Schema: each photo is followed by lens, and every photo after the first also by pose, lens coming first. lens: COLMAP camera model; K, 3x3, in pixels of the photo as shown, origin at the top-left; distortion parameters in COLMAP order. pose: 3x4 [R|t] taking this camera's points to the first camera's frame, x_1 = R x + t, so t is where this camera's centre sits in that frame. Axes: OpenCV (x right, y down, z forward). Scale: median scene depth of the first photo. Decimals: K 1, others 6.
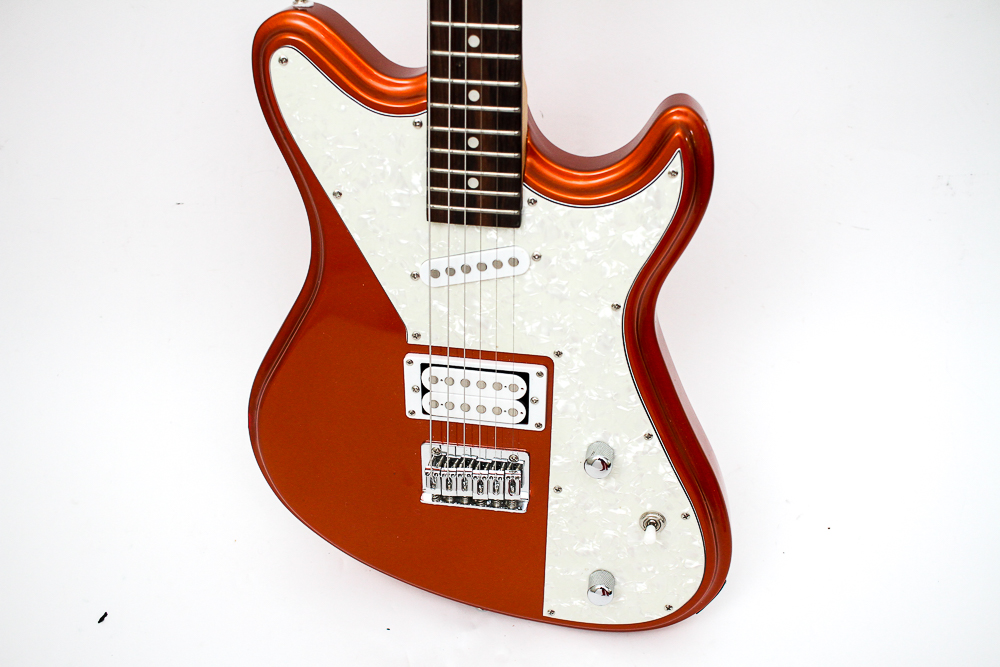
lens RADIAL K [[1116.2, 0, 500.0], [0, 1116.2, 333.5], [0, 0, 1]] dist [-0.110803, 0.011828]
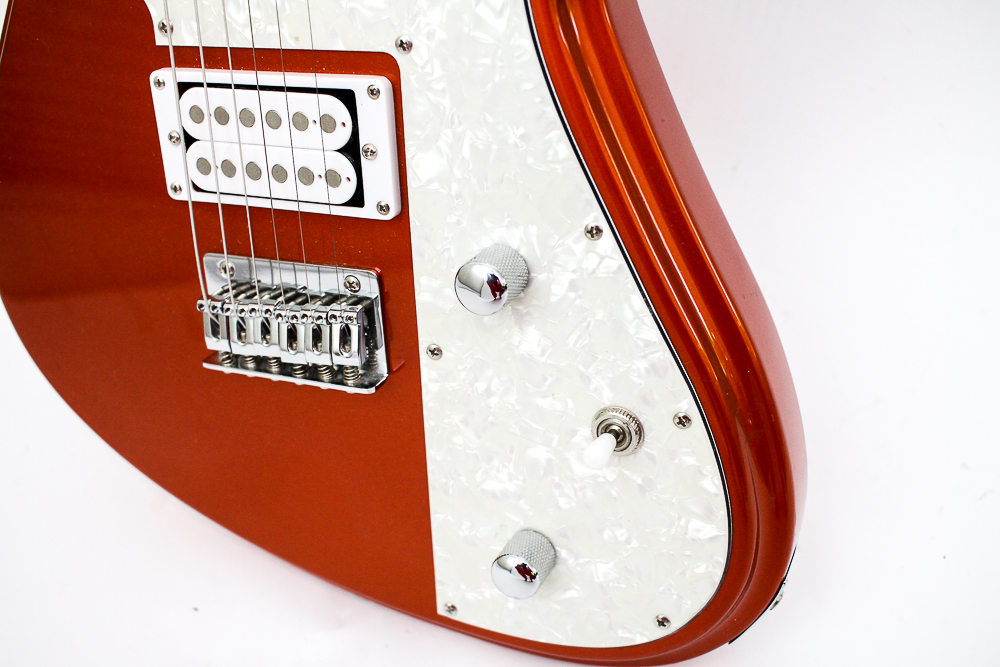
lens RADIAL K [[1116.2, 0, 500.0], [0, 1116.2, 333.5], [0, 0, 1]] dist [-0.110803, 0.011828]
pose [[0.967216, 0.052843, -0.248395, 0.215259], [-0.065221, 0.996992, -0.041866, 0.158312], [0.245436, 0.056694, 0.967754, 0.544077]]
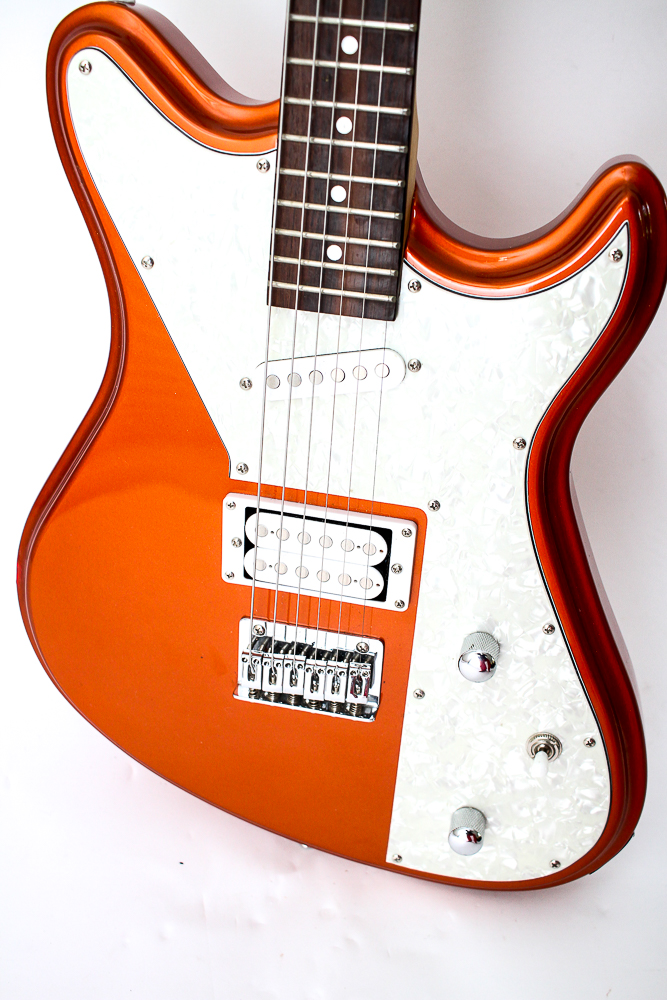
lens RADIAL K [[1116.2, 0, 333.5], [0, 1116.2, 500.0], [0, 0, 1]] dist [-0.110803, 0.011828]
pose [[0.997252, 0.071098, -0.020813, 0.001663], [-0.071874, 0.996641, -0.039250, 0.046985], [0.017952, 0.040638, 0.999013, 0.269900]]
